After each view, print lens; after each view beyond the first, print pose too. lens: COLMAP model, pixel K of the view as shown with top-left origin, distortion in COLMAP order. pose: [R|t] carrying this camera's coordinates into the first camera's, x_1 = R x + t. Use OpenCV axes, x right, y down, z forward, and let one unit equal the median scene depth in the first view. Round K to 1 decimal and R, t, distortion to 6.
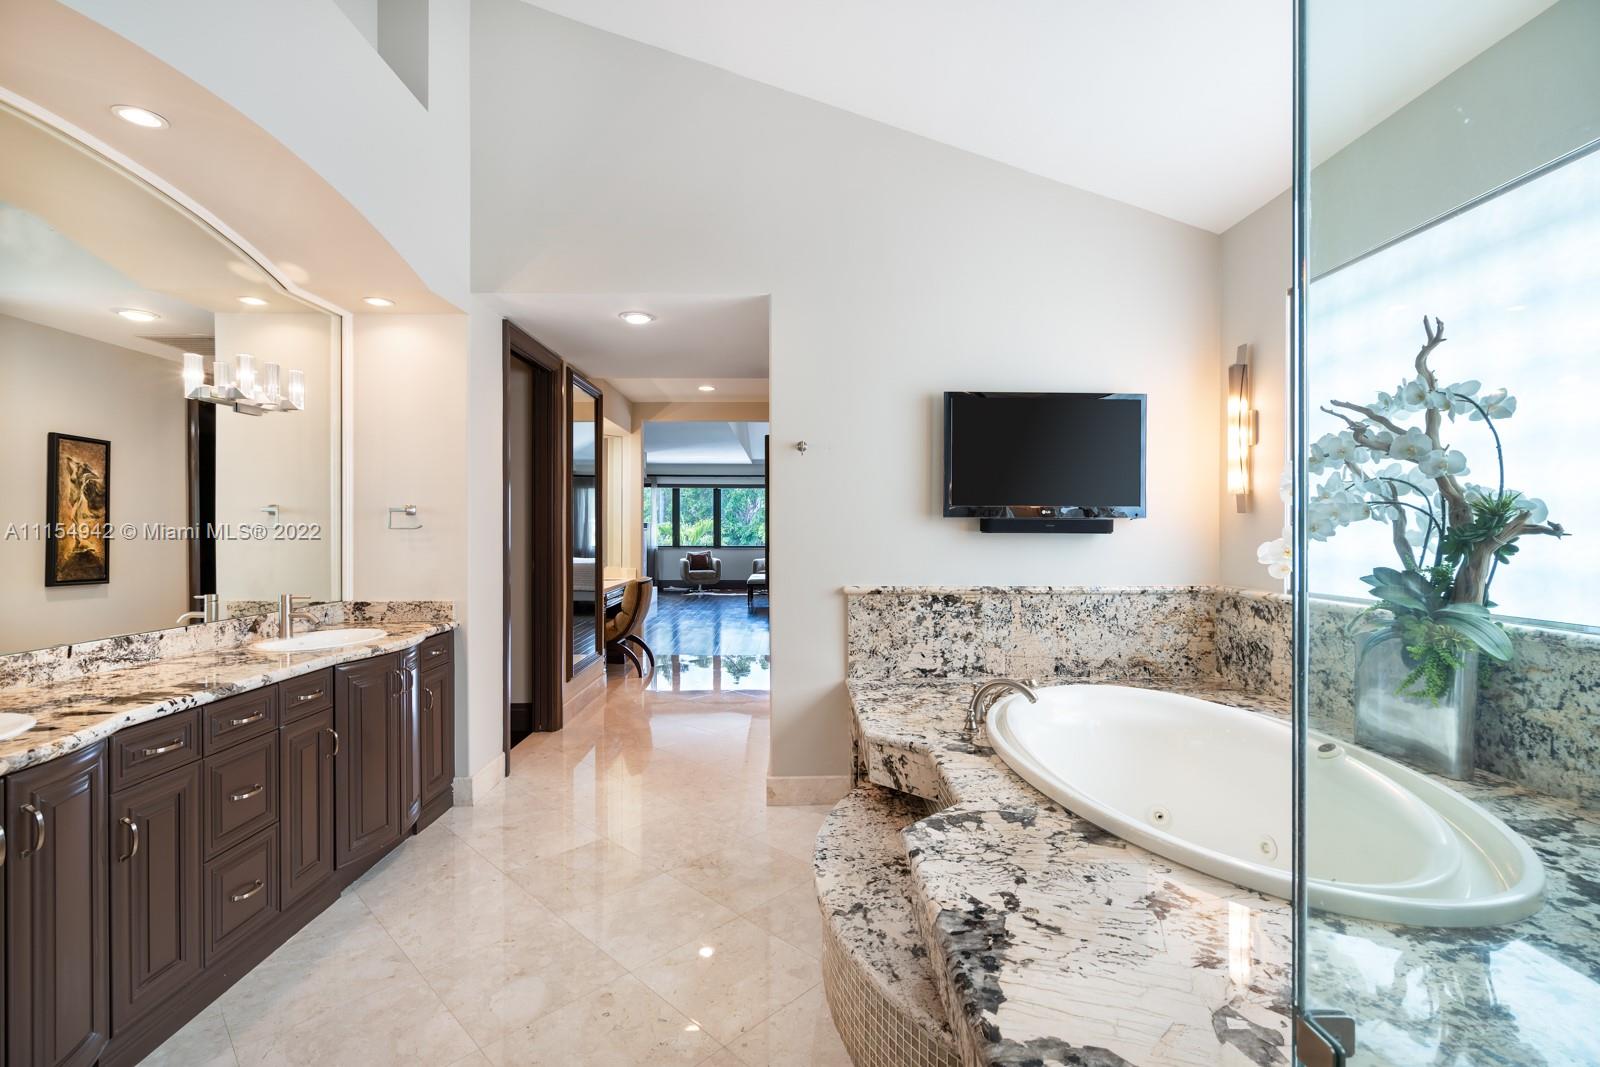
lens RADIAL K [[720.0, 0, 798.0], [0, 720.0, 536.1], [0, 0, 1]] dist [-0.001927, 0.000350]
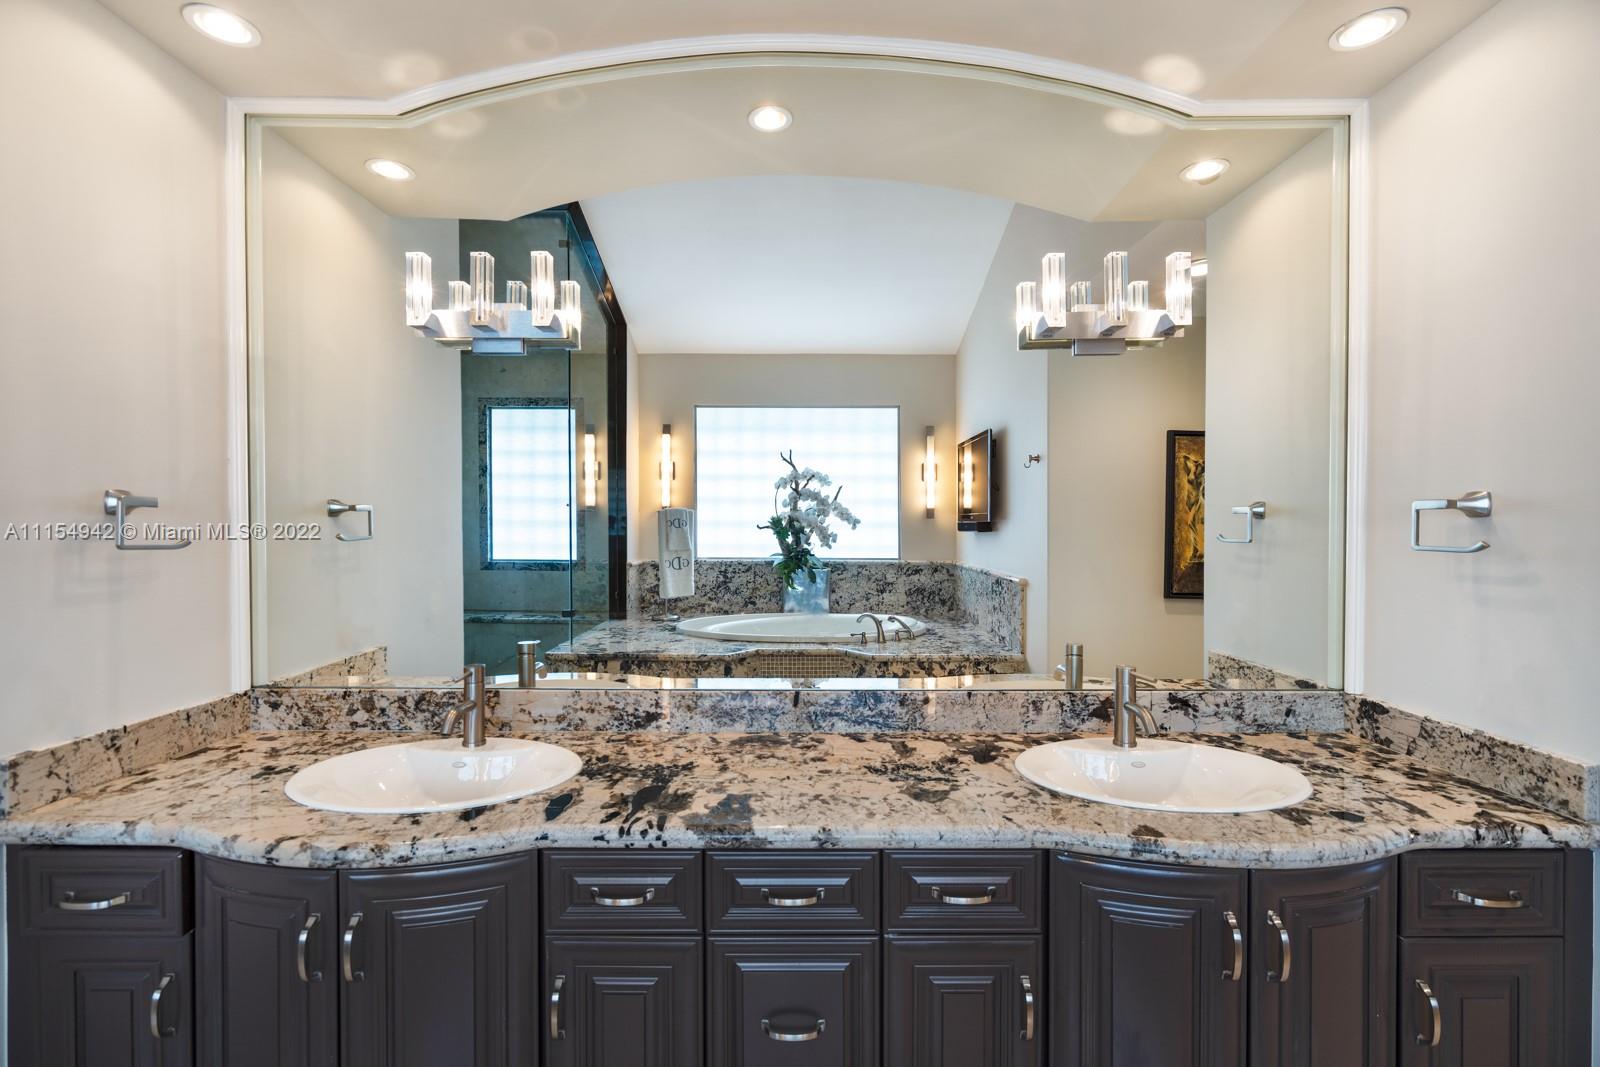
lens RADIAL K [[720.0, 0, 789.4], [0, 720.0, 528.9], [0, 0, 1]] dist [-0.001927, 0.000350]
pose [[-0.011011, 0.003343, -0.999934, -0.193920], [-0.010266, 0.999941, 0.003456, -0.028449], [0.999887, 0.010303, -0.010976, 0.912512]]
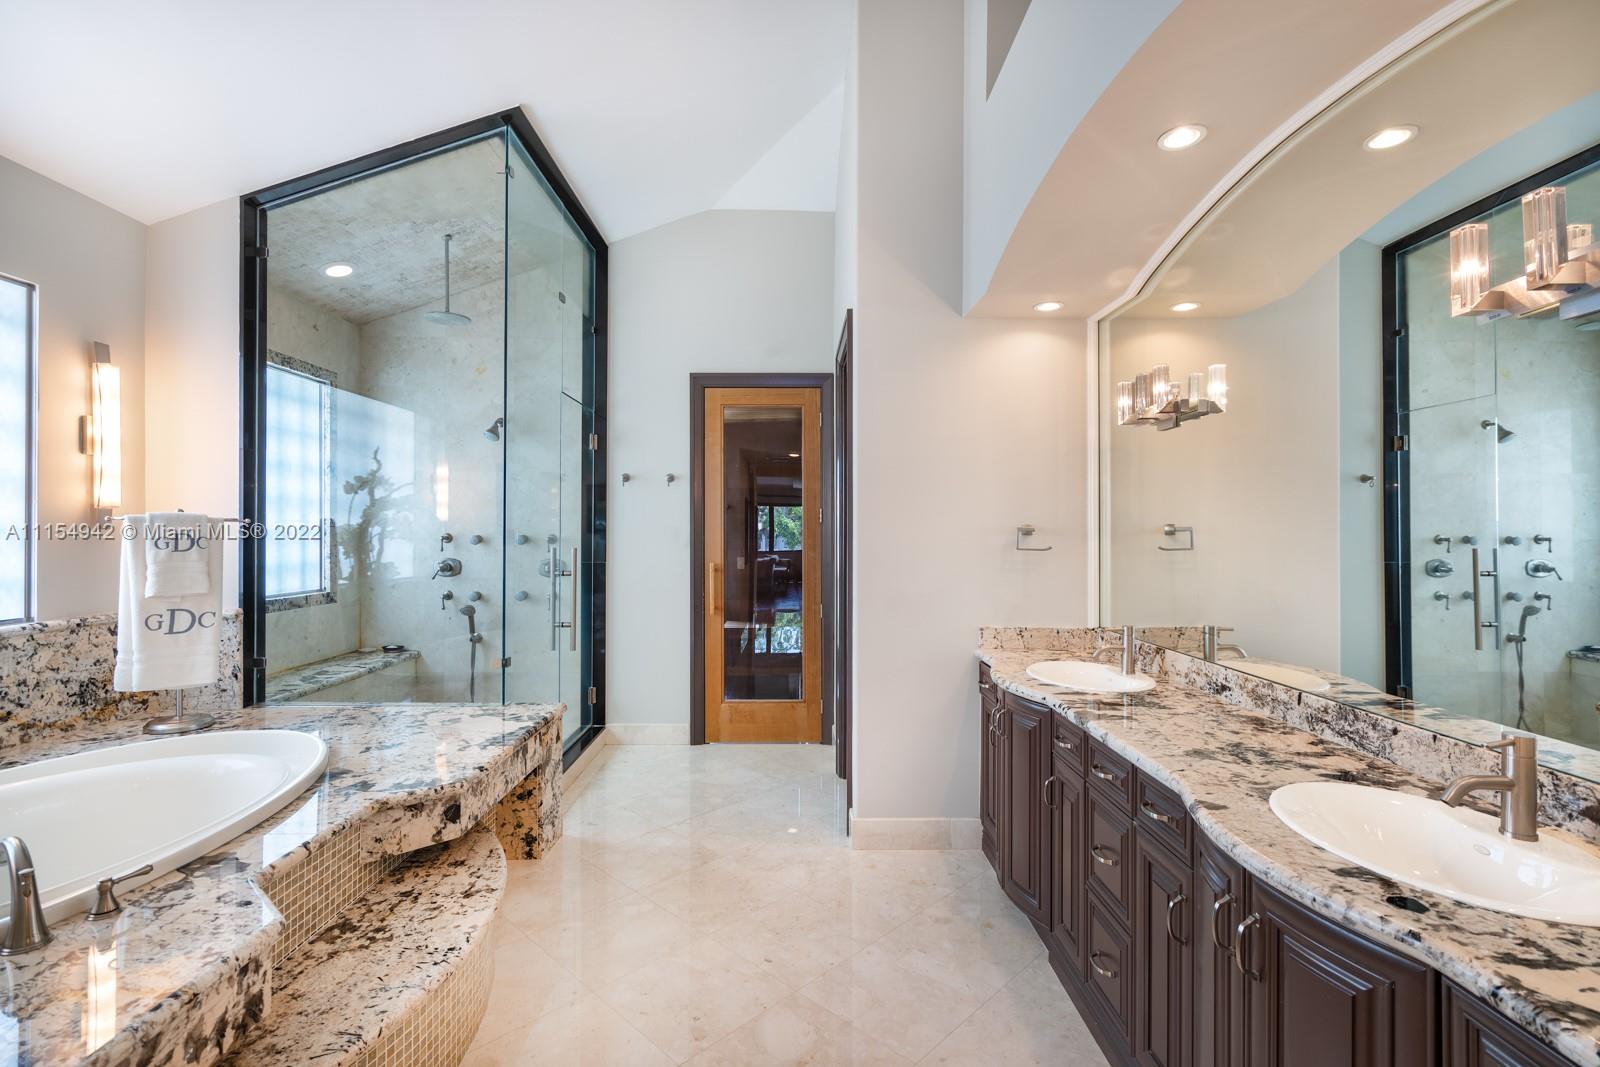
lens RADIAL K [[720.0, 0, 795.1], [0, 720.0, 532.7], [0, 0, 1]] dist [-0.001927, 0.000350]
pose [[-0.999987, -0.004025, 0.003068, -0.348744], [-0.003997, 0.999953, 0.008889, -0.048369], [-0.003103, 0.008877, -0.999956, 1.738805]]
